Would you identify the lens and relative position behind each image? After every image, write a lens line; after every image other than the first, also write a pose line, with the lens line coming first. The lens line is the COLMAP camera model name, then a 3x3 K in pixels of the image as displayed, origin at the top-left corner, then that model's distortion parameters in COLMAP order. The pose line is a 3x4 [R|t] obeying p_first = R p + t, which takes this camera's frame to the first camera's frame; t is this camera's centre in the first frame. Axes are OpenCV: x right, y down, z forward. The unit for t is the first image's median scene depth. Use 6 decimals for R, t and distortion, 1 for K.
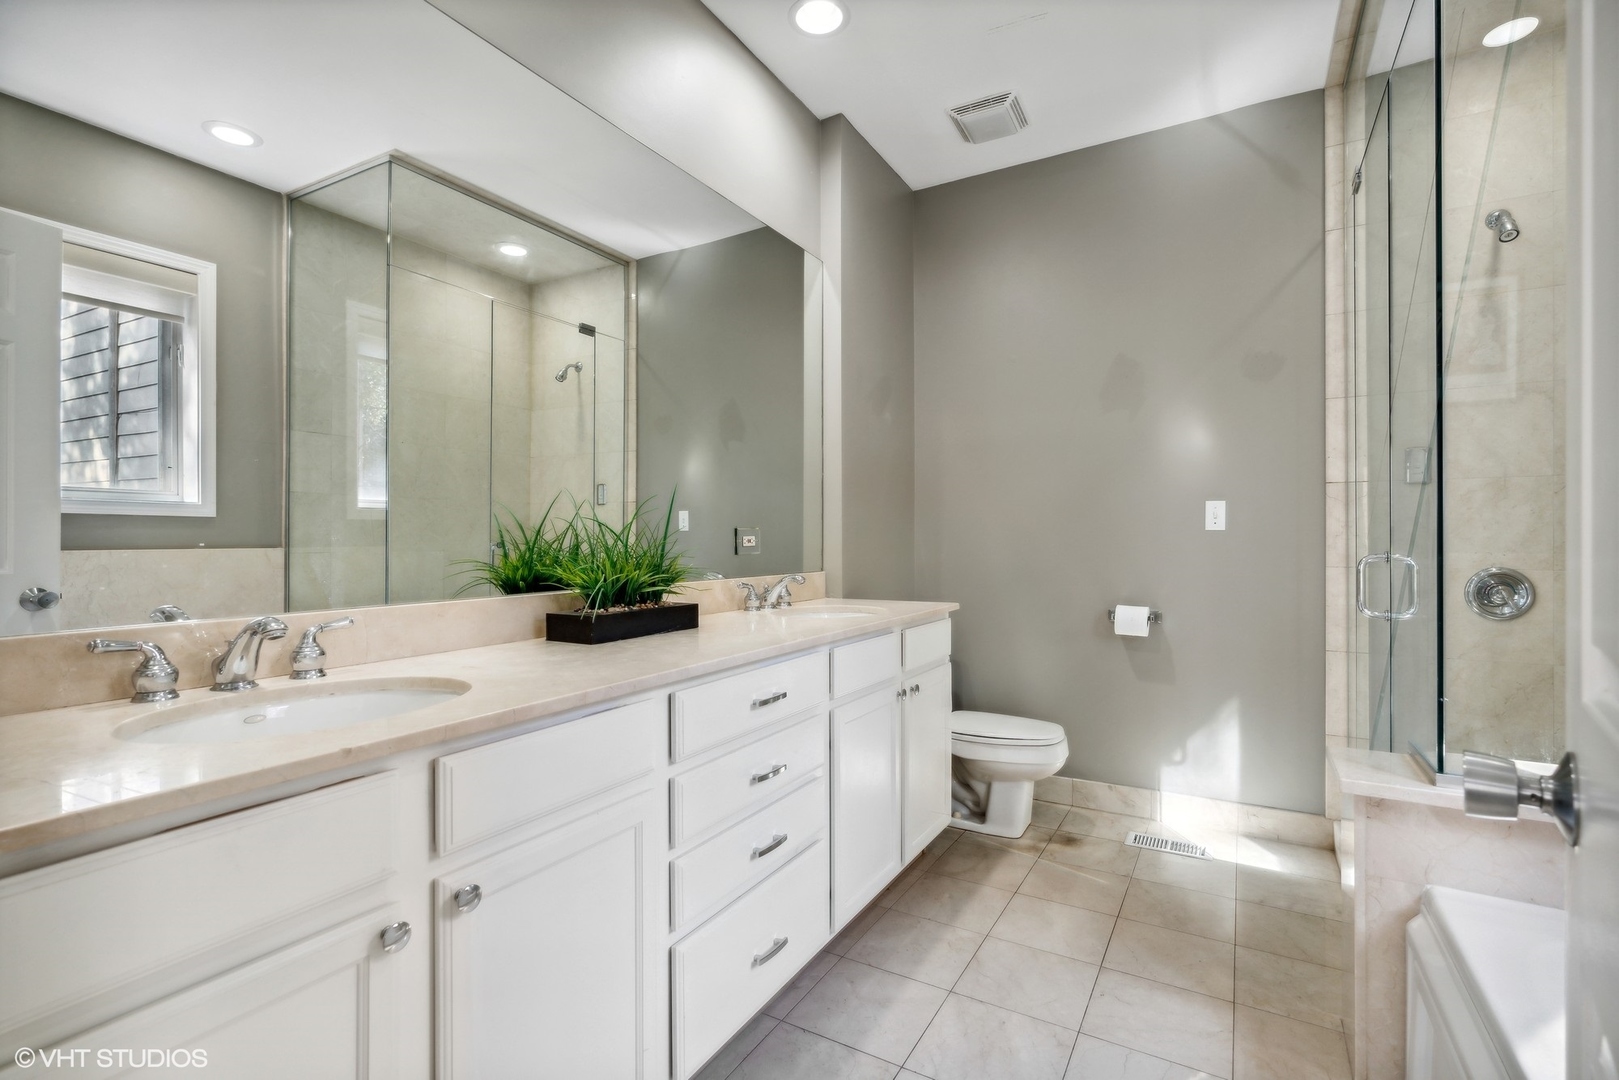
lens RADIAL K [[737.9, 0, 801.7], [0, 737.9, 538.8], [0, 0, 1]] dist [0.002591, 0.000246]
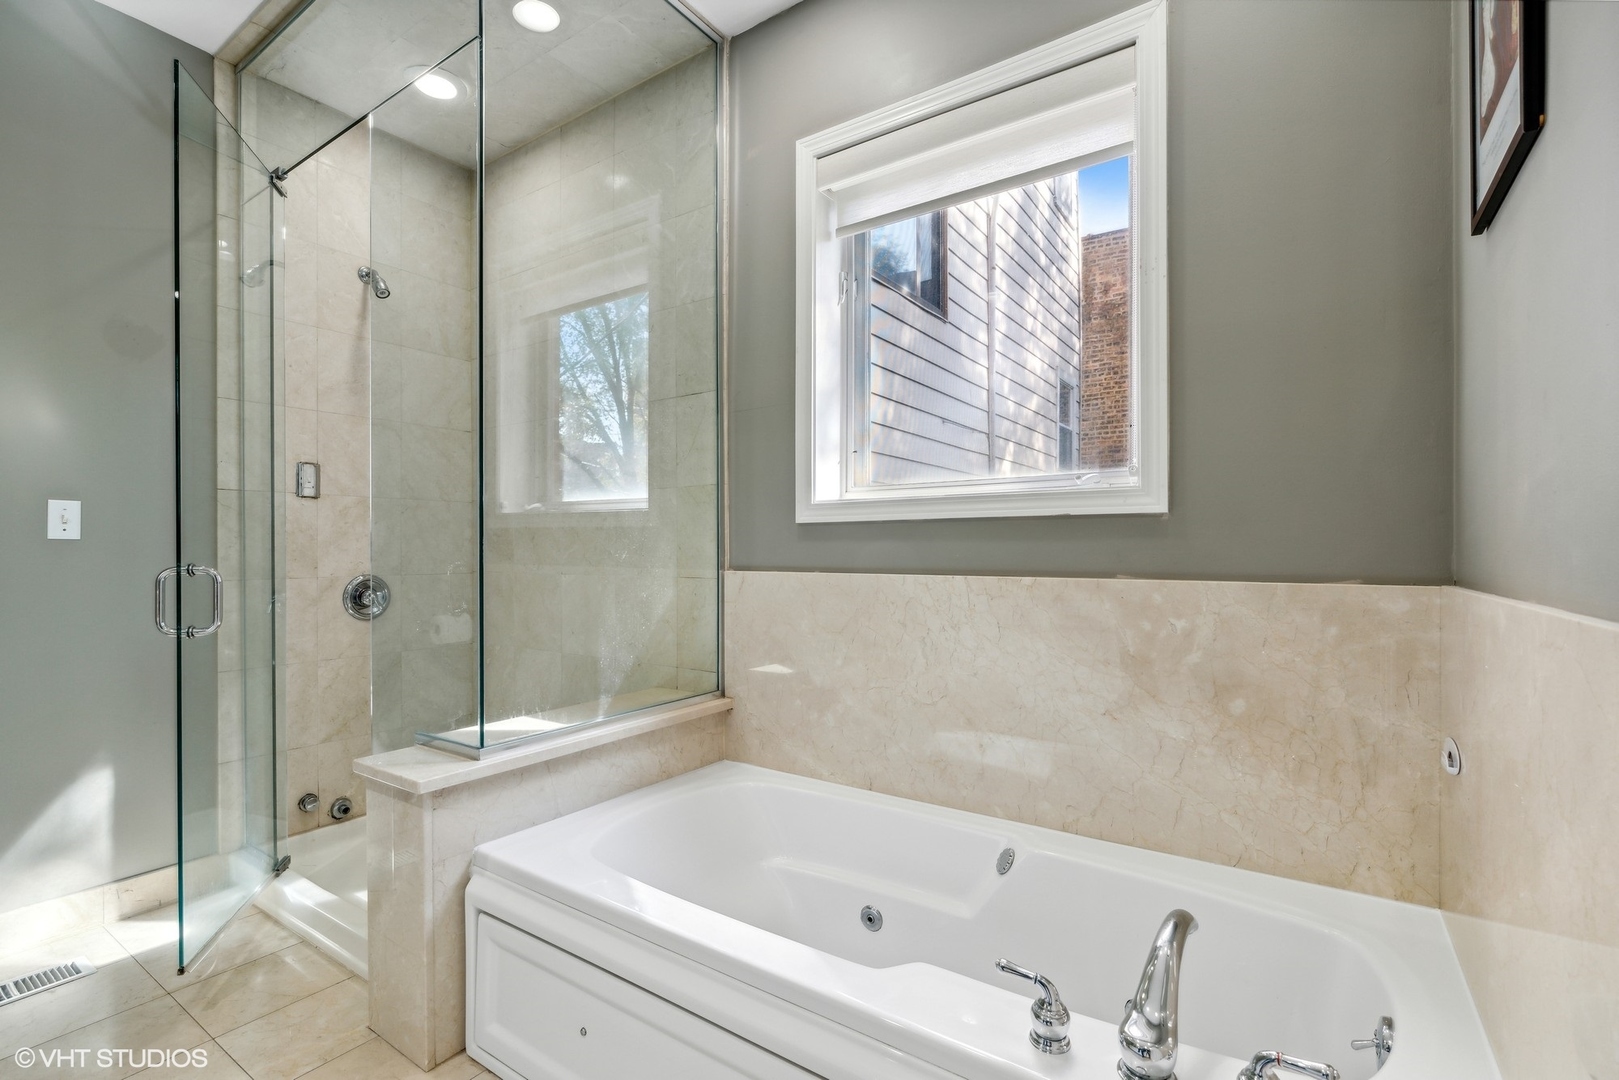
lens RADIAL K [[737.9, 0, 798.6], [0, 737.9, 545.6], [0, 0, 1]] dist [0.002591, 0.000246]
pose [[0.083352, 0.002291, 0.996518, -0.156080], [0.000738, 0.999997, -0.002361, -0.002725], [-0.996520, 0.000933, 0.083350, 0.226236]]
